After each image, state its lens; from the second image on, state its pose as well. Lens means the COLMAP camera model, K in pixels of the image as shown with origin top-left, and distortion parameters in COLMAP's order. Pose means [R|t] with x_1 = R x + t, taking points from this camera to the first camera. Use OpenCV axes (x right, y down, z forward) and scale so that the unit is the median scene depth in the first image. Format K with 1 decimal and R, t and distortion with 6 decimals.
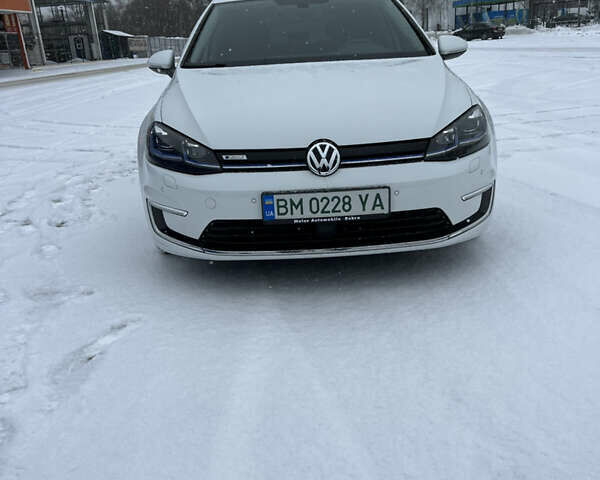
lens RADIAL K [[611.4, 0, 296.3], [0, 611.4, 258.1], [0, 0, 1]] dist [0.019772, 0.000000]
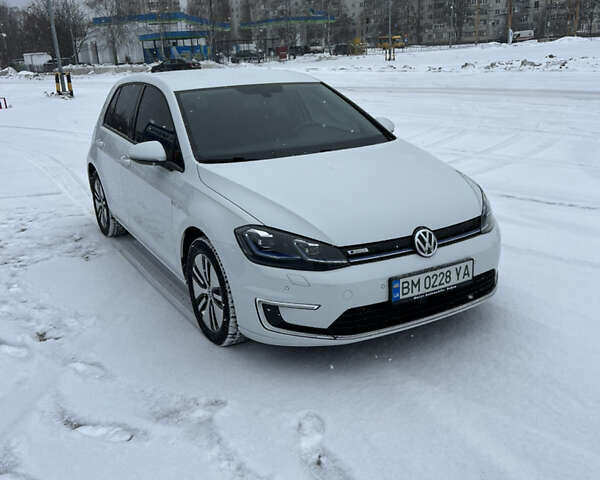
lens RADIAL K [[611.4, 0, 303.5], [0, 611.4, 241.6], [0, 0, 1]] dist [0.019772, 0.000000]
pose [[0.875835, -0.127758, 0.465392, -0.724507], [0.158738, 0.986929, -0.027803, -0.168887], [-0.455757, 0.098226, 0.884668, 0.042307]]
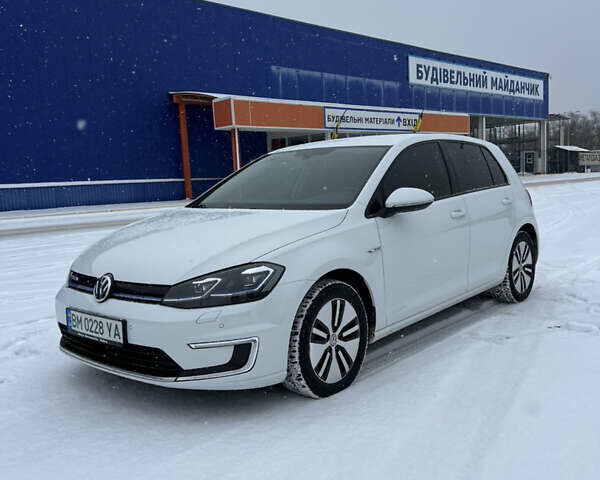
lens RADIAL K [[611.4, 0, 300.8], [0, 611.4, 241.9], [0, 0, 1]] dist [0.019772, 0.000000]
pose [[0.744264, 0.101711, -0.660095, 1.144817], [-0.227925, 0.967684, -0.107882, -0.210577], [0.627791, 0.230745, 0.743395, 0.307974]]
